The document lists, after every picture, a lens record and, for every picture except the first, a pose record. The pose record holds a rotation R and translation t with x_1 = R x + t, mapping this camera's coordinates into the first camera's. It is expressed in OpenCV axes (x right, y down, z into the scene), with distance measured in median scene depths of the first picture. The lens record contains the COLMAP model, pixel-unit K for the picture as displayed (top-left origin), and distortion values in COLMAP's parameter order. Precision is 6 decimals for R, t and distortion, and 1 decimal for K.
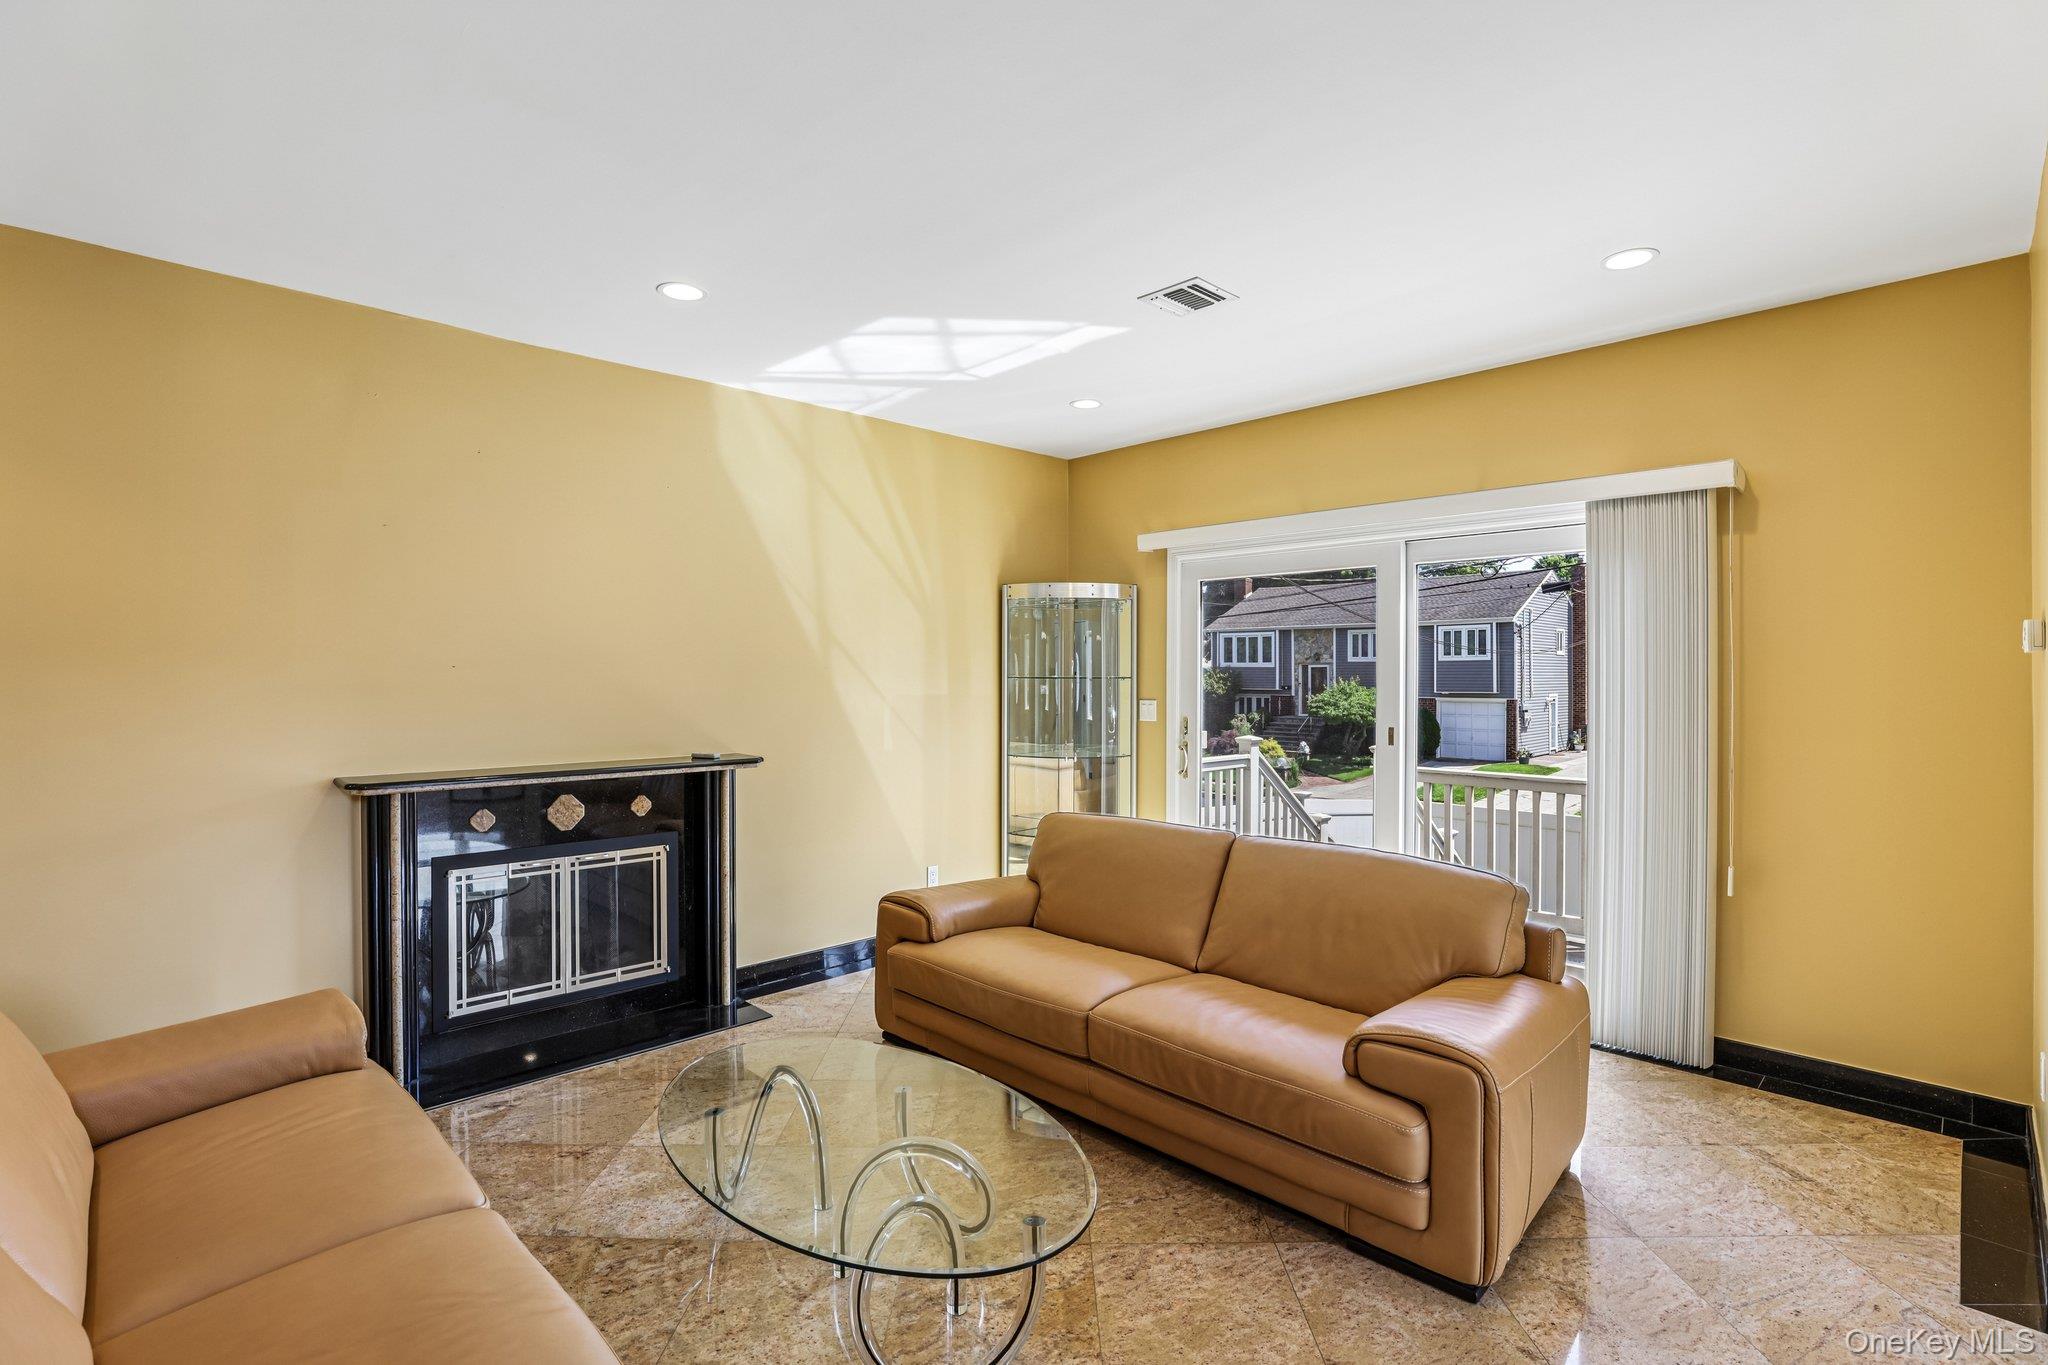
lens RADIAL K [[957.7, 0, 1024.0], [0, 957.7, 682.5], [0, 0, 1]] dist [-0.041642, -0.000194]
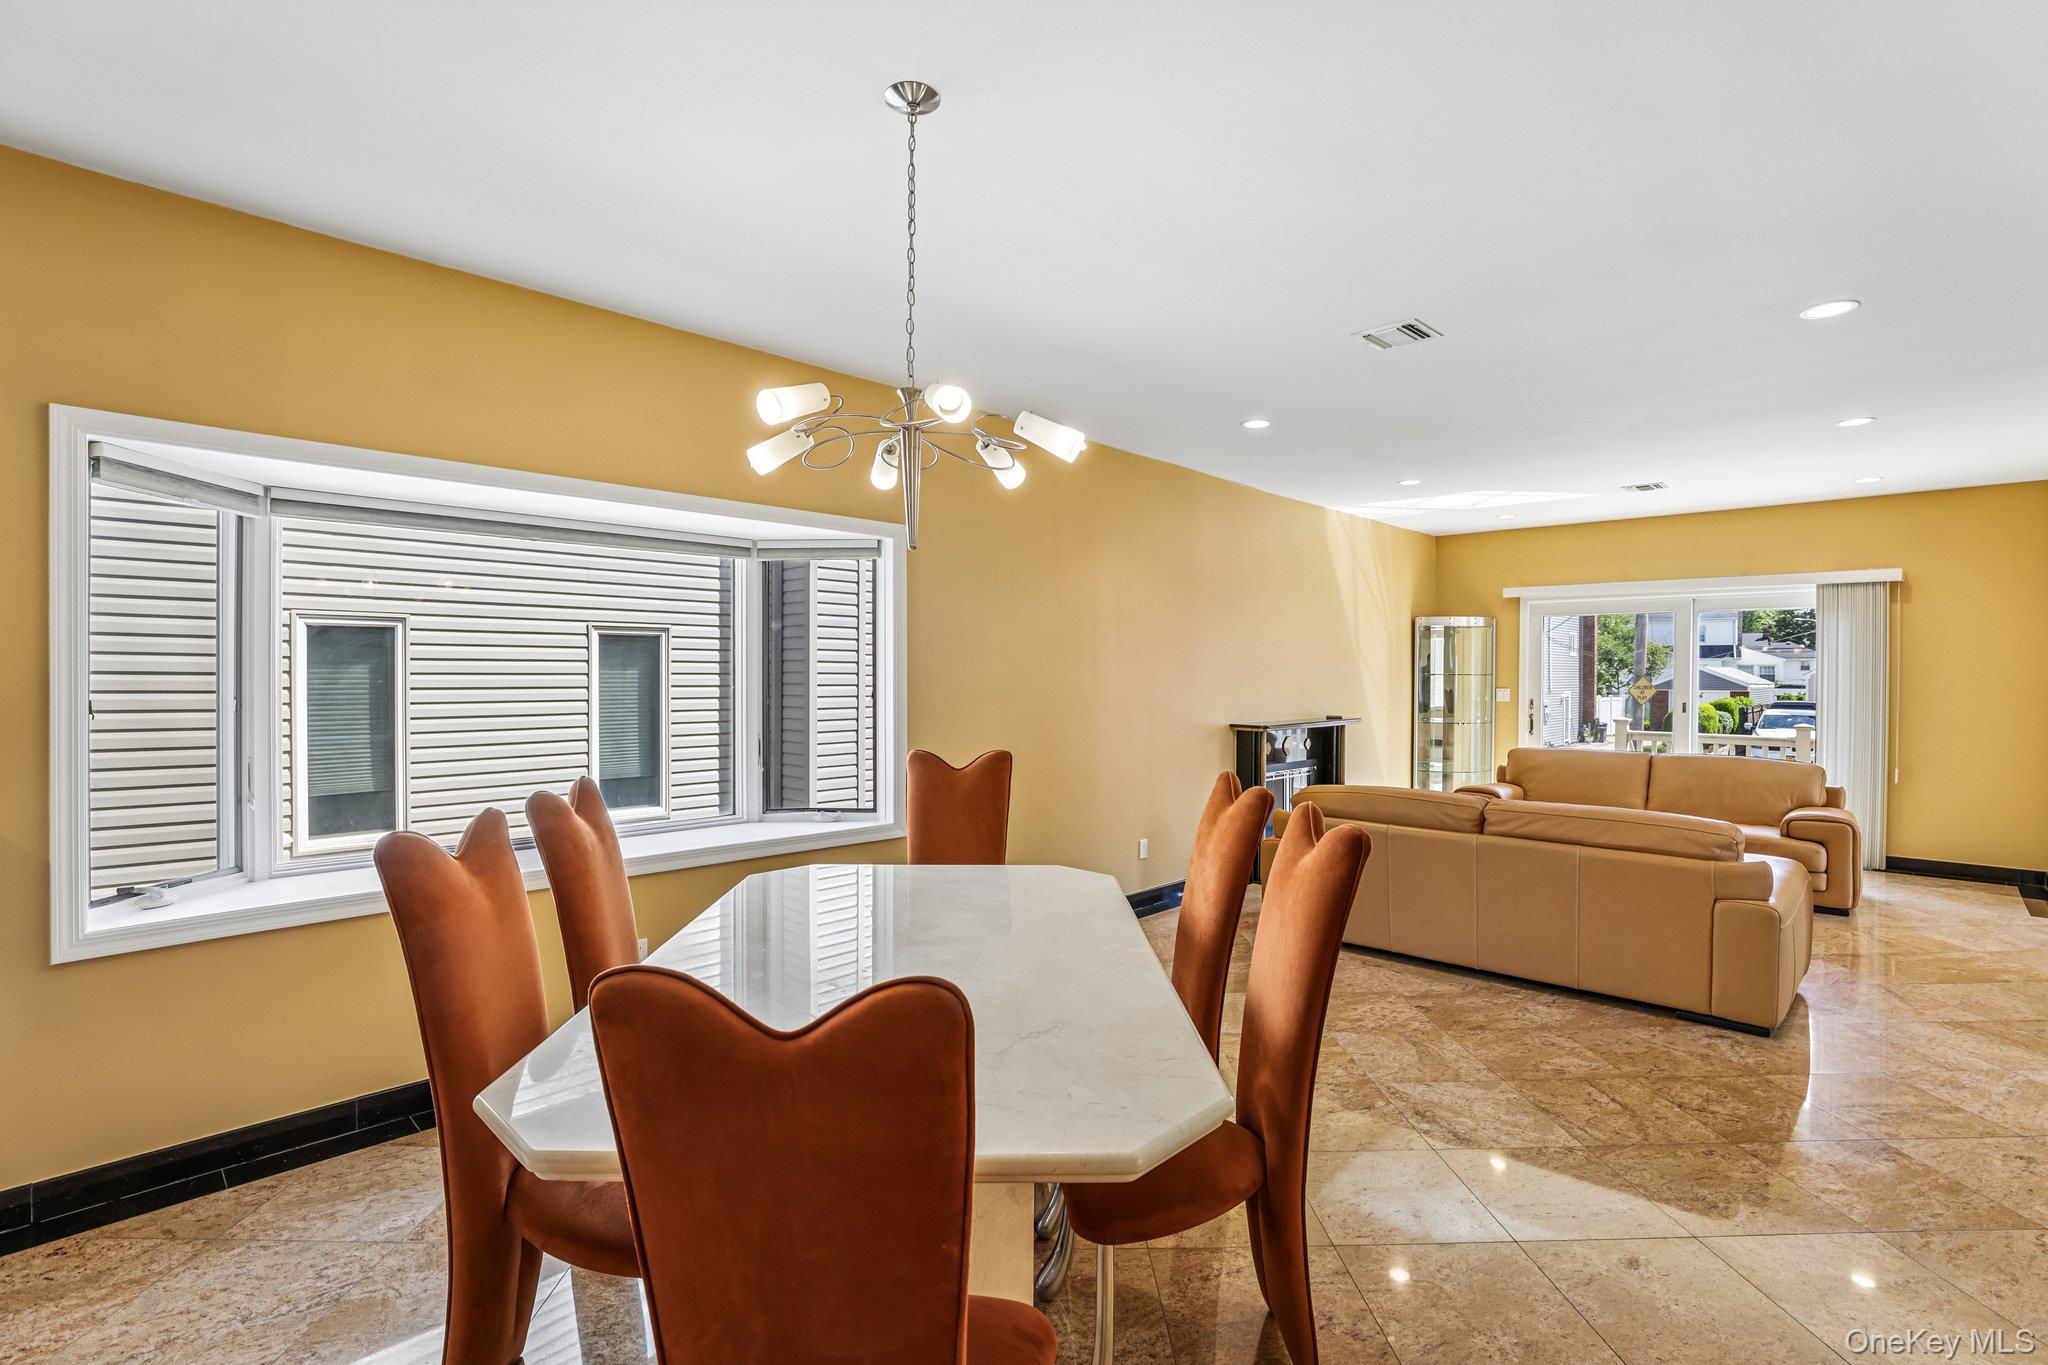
lens RADIAL K [[957.4, 0, 1024.0], [0, 957.4, 682.5], [0, 0, 1]] dist [-0.020260, 0.000039]
pose [[0.999391, 0.001796, 0.034835, -1.165110], [-0.001857, 0.999997, 0.001718, 0.011143], [-0.034832, -0.001782, 0.999392, -0.938399]]
